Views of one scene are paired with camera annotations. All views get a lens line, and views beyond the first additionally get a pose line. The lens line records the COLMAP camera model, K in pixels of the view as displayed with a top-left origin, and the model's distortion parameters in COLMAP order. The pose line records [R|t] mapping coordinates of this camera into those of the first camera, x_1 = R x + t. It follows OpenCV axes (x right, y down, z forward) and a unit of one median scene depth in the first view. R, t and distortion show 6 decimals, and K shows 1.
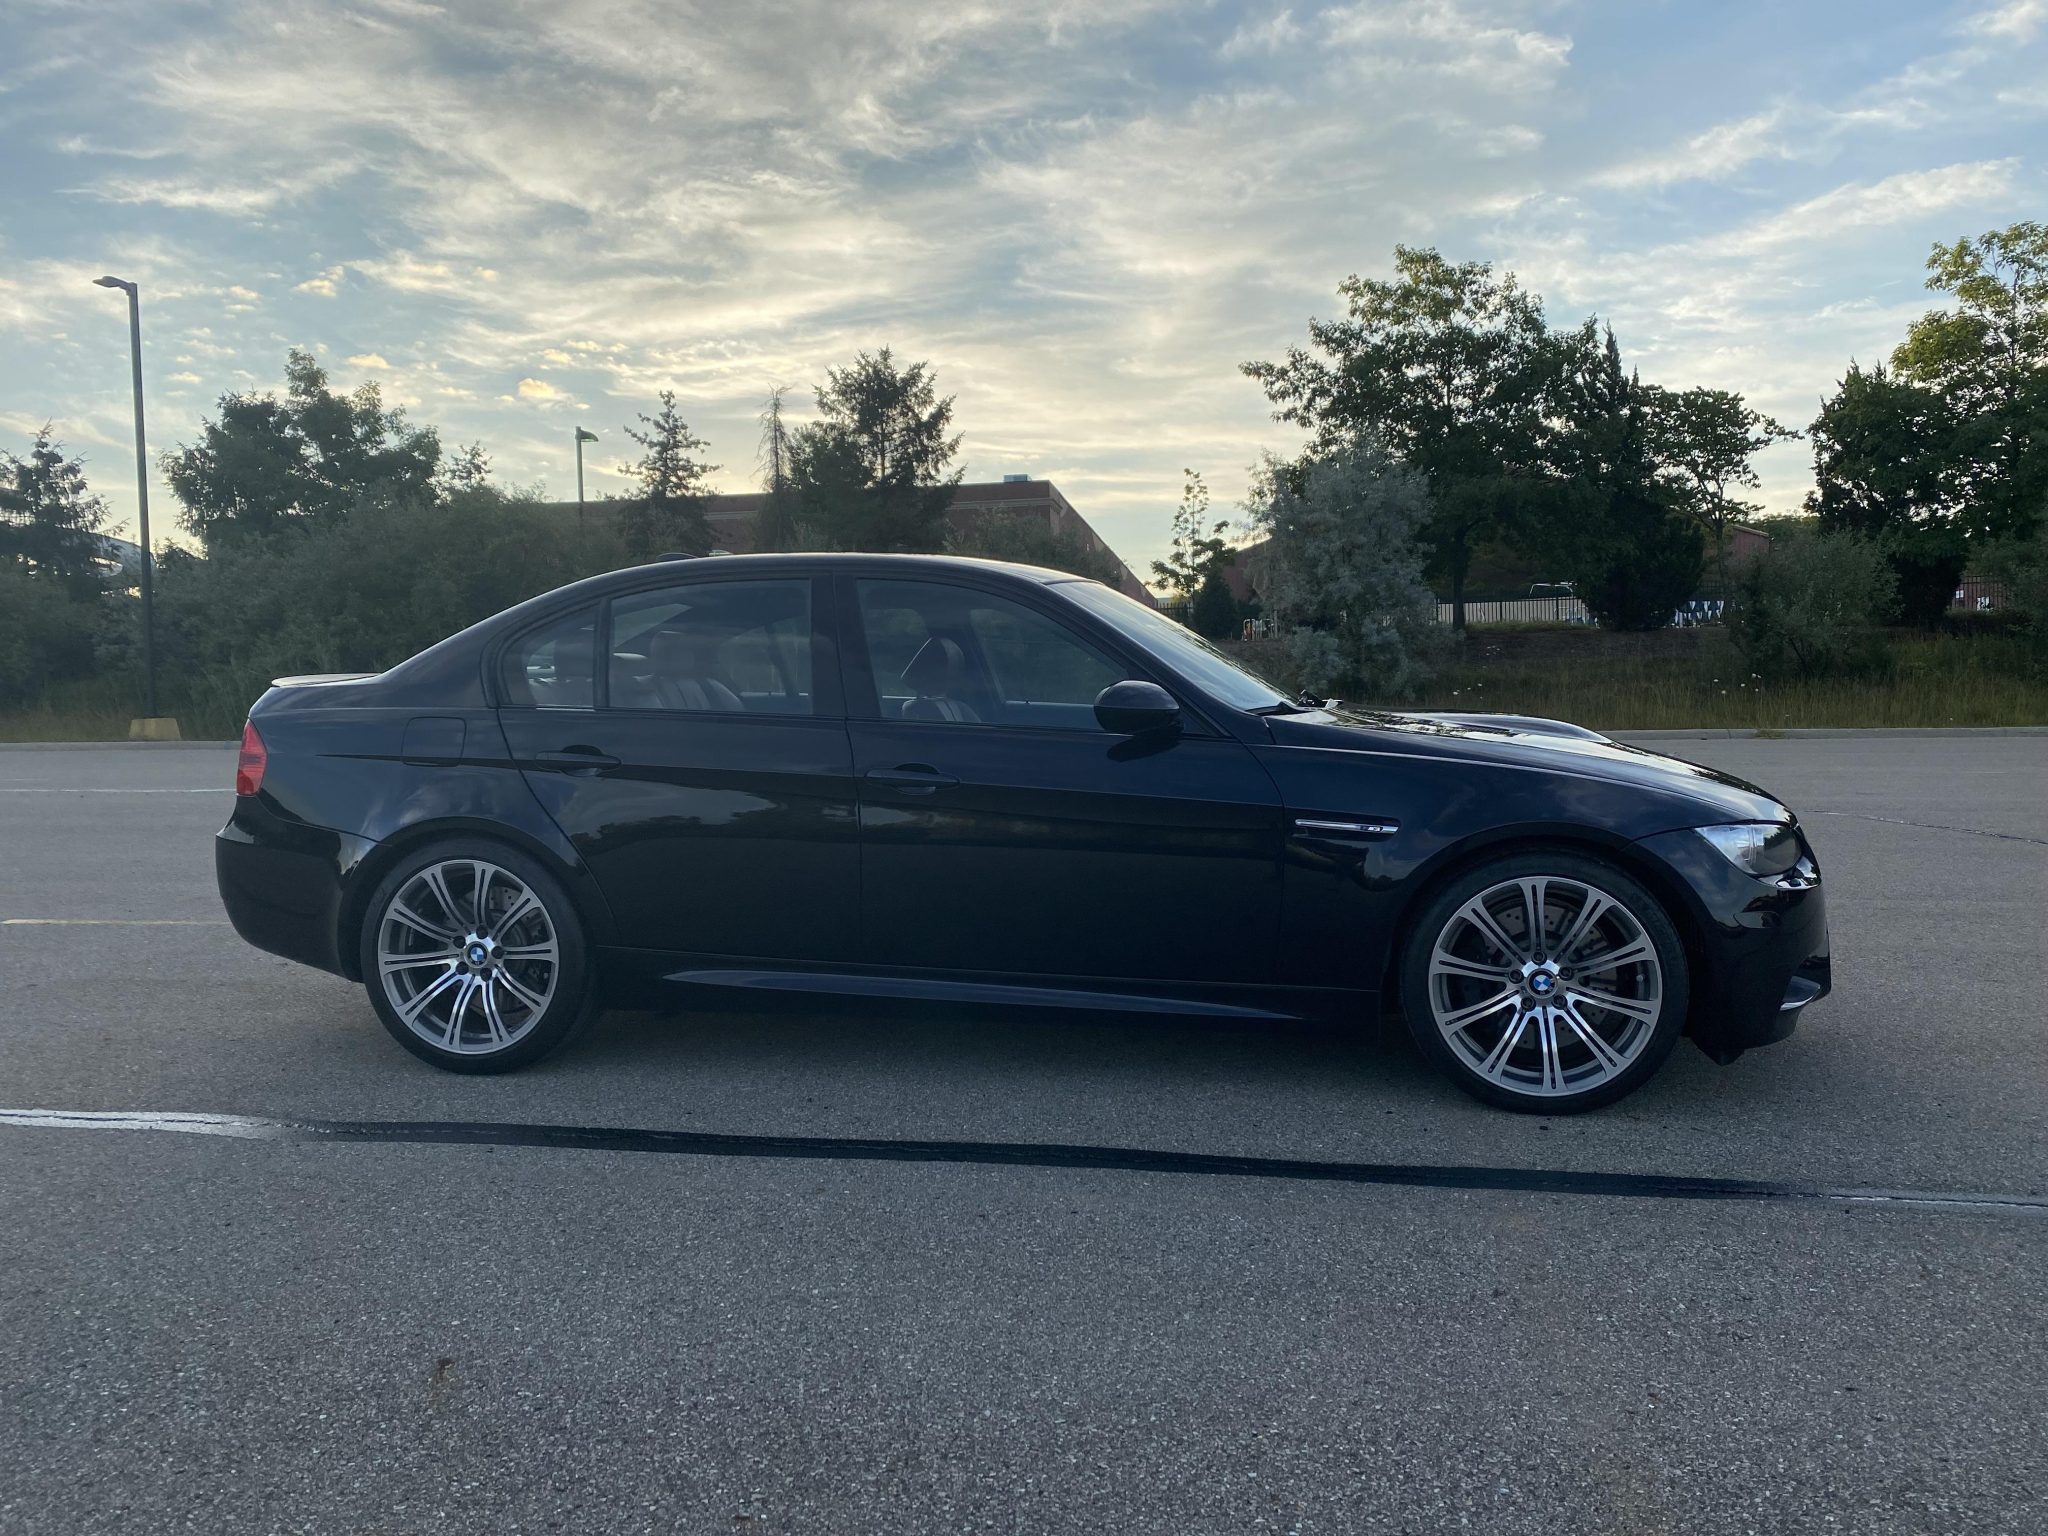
lens RADIAL K [[1579.0, 0, 1036.7], [0, 1579.0, 757.5], [0, 0, 1]] dist [0.021424, -0.018713]
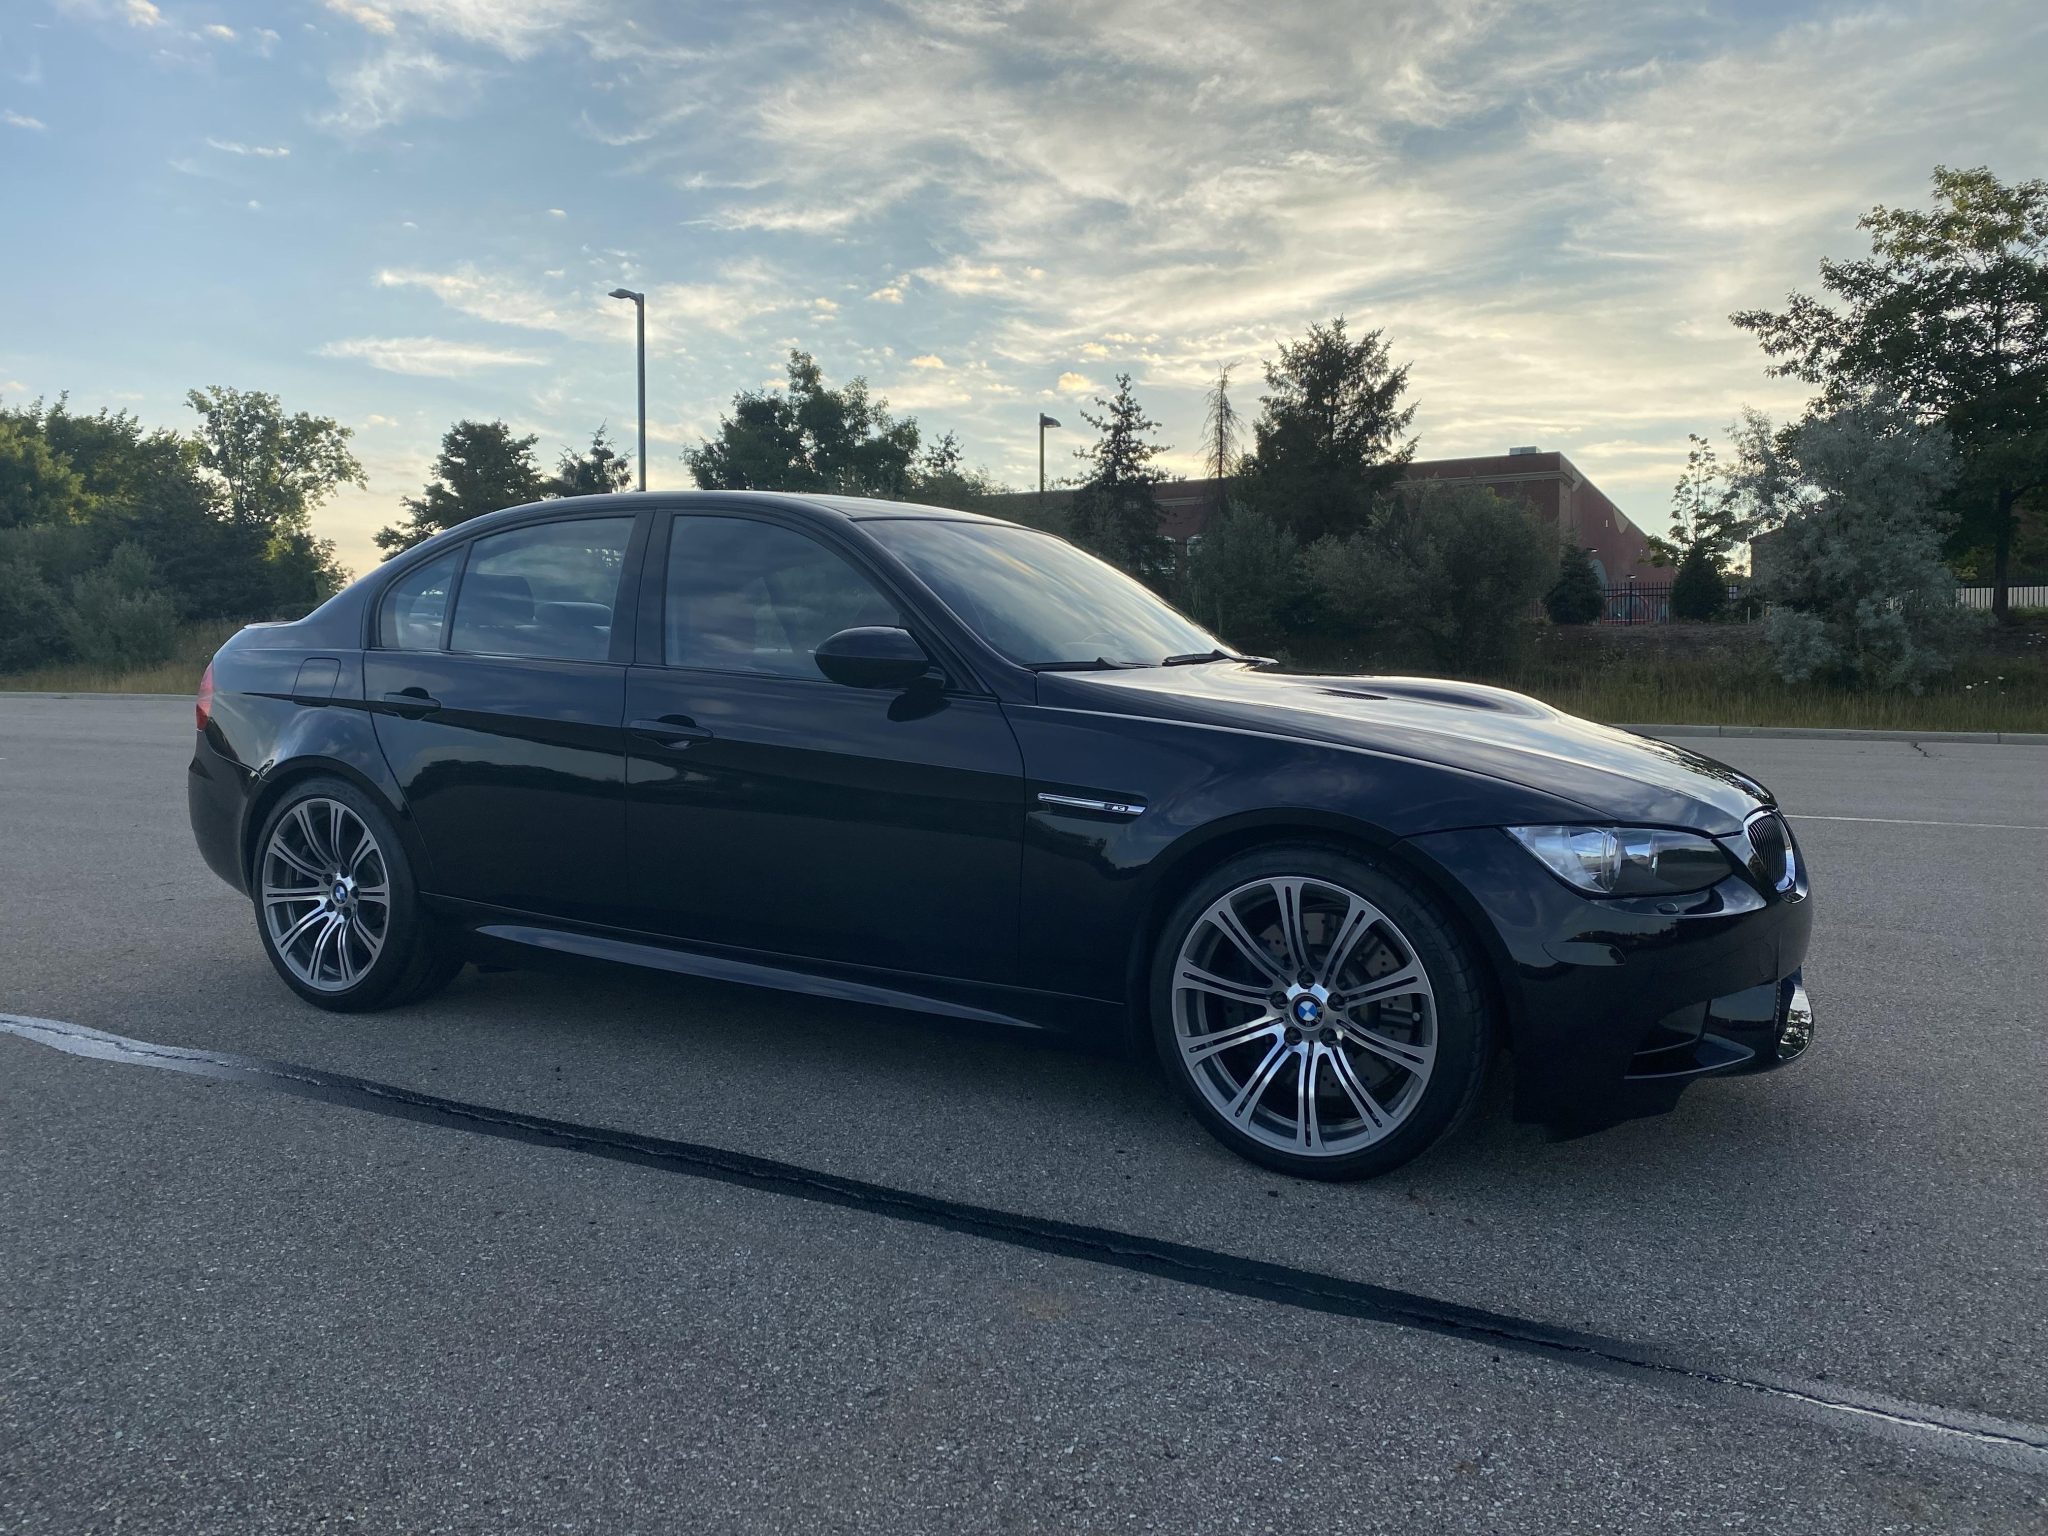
lens RADIAL K [[1579.0, 0, 1033.0], [0, 1579.0, 767.6], [0, 0, 1]] dist [0.021424, -0.018713]
pose [[0.947228, 0.039113, -0.318166, 0.057711], [-0.033880, 0.999184, 0.021967, 0.001043], [0.318765, -0.010028, 0.947781, 0.027626]]
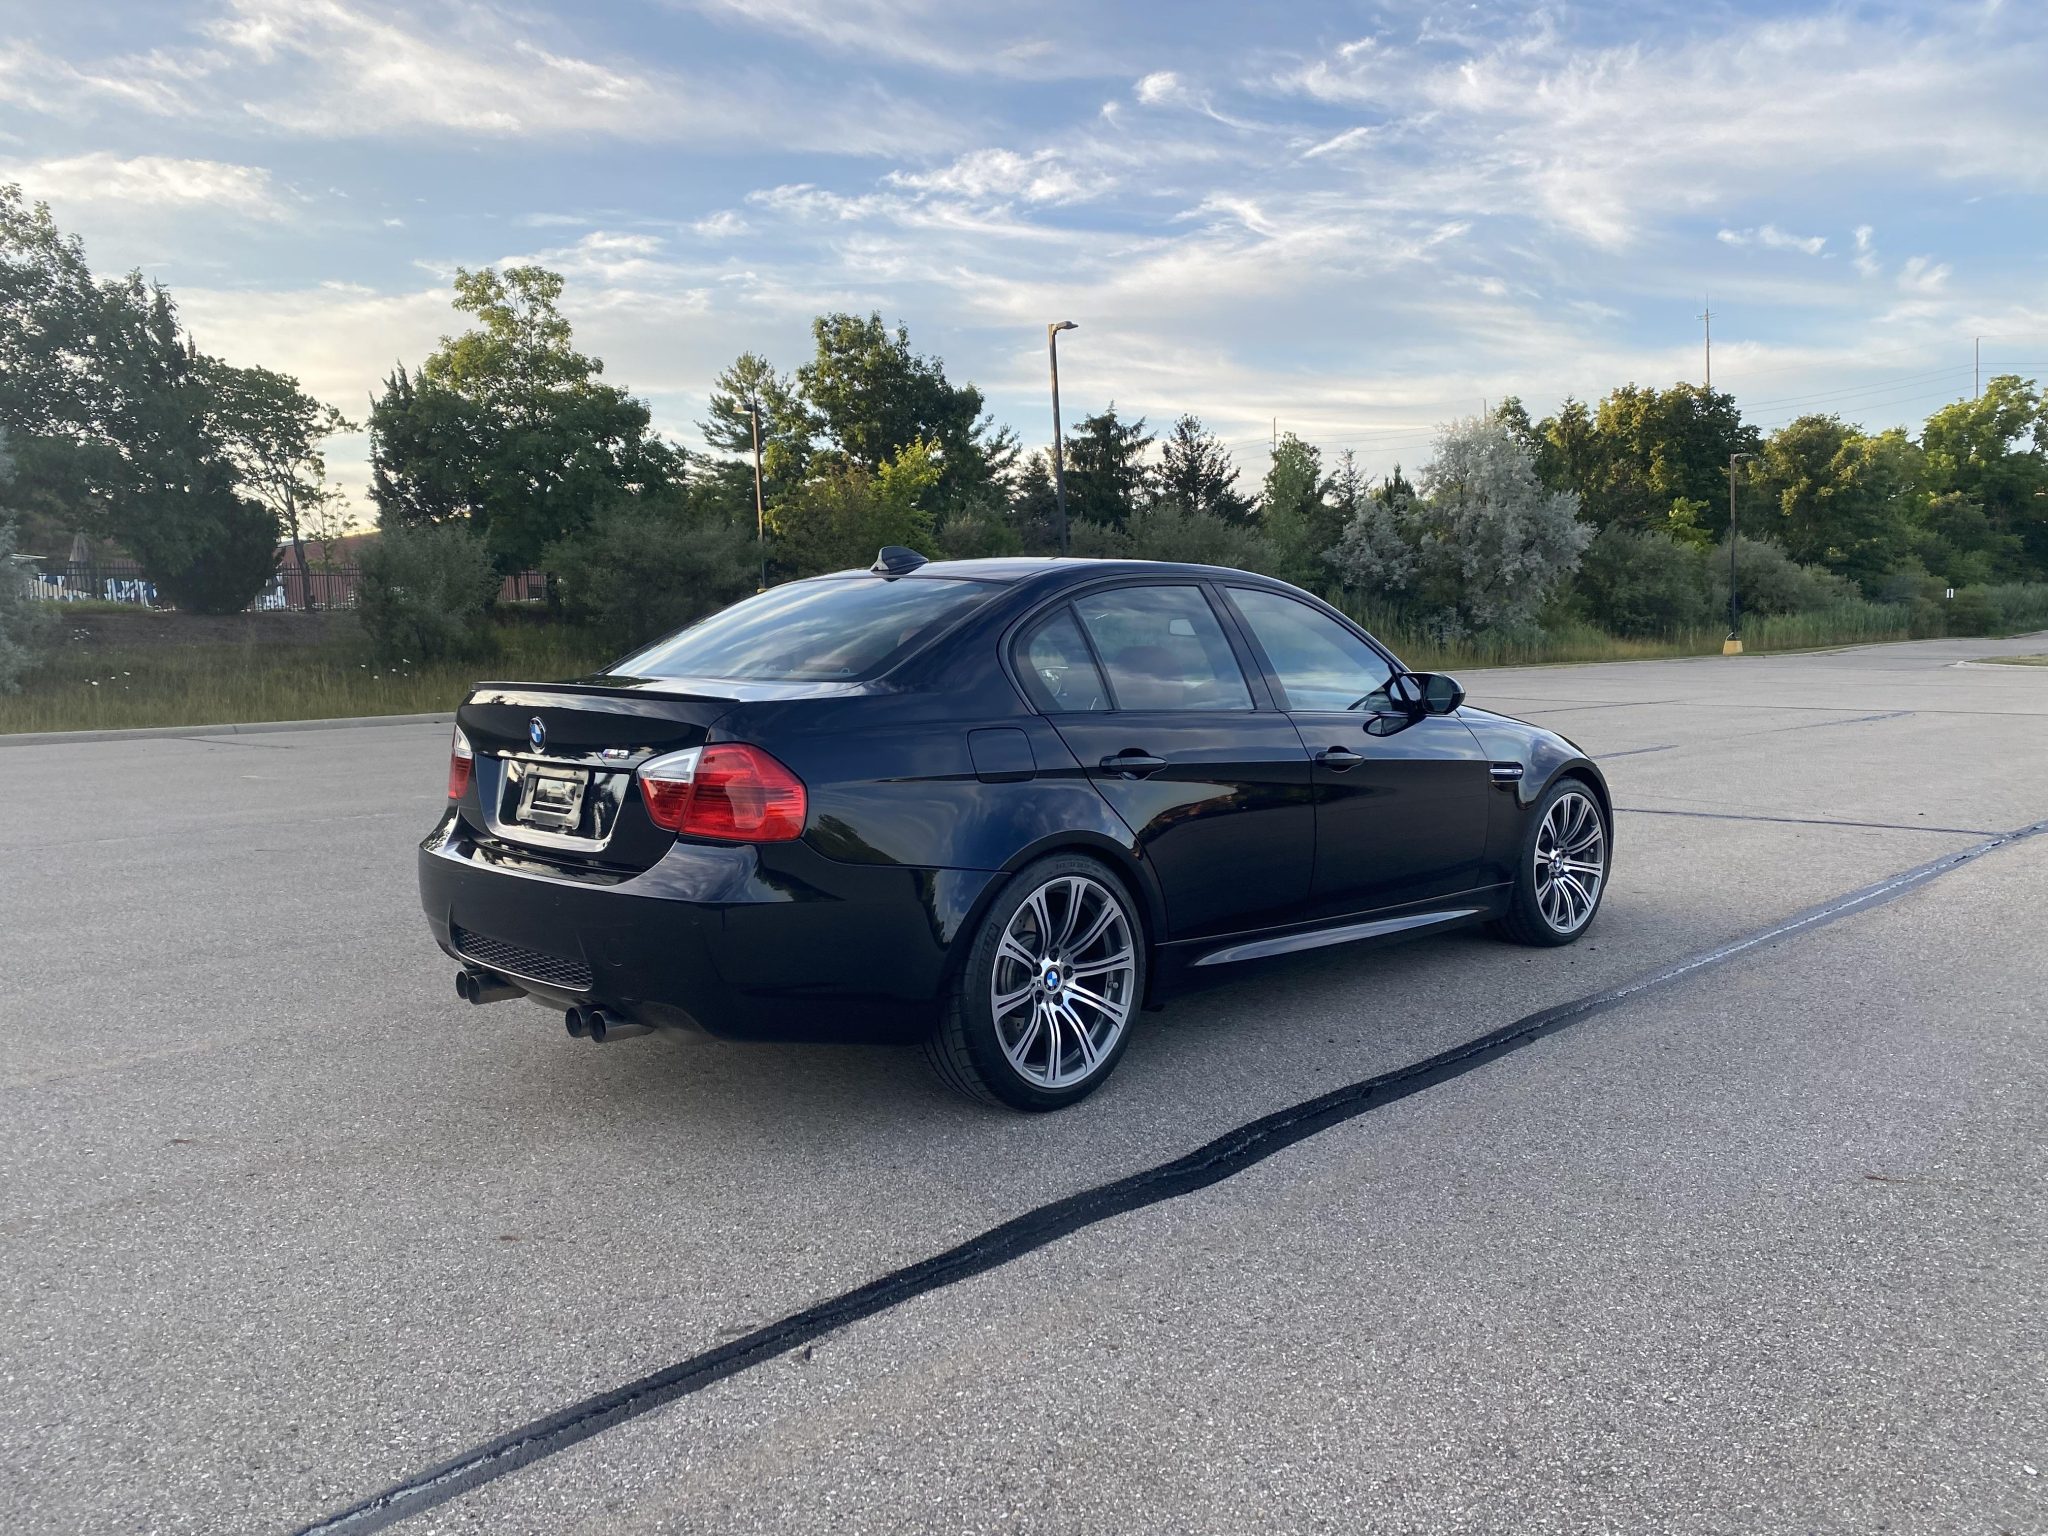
lens RADIAL K [[1579.0, 0, 1039.9], [0, 1579.0, 721.7], [0, 0, 1]] dist [0.021424, -0.018713]
pose [[0.546010, -0.039411, 0.836851, -0.168591], [0.049091, 0.998682, 0.015002, -0.005957], [-0.836339, 0.032891, 0.547225, 0.074931]]
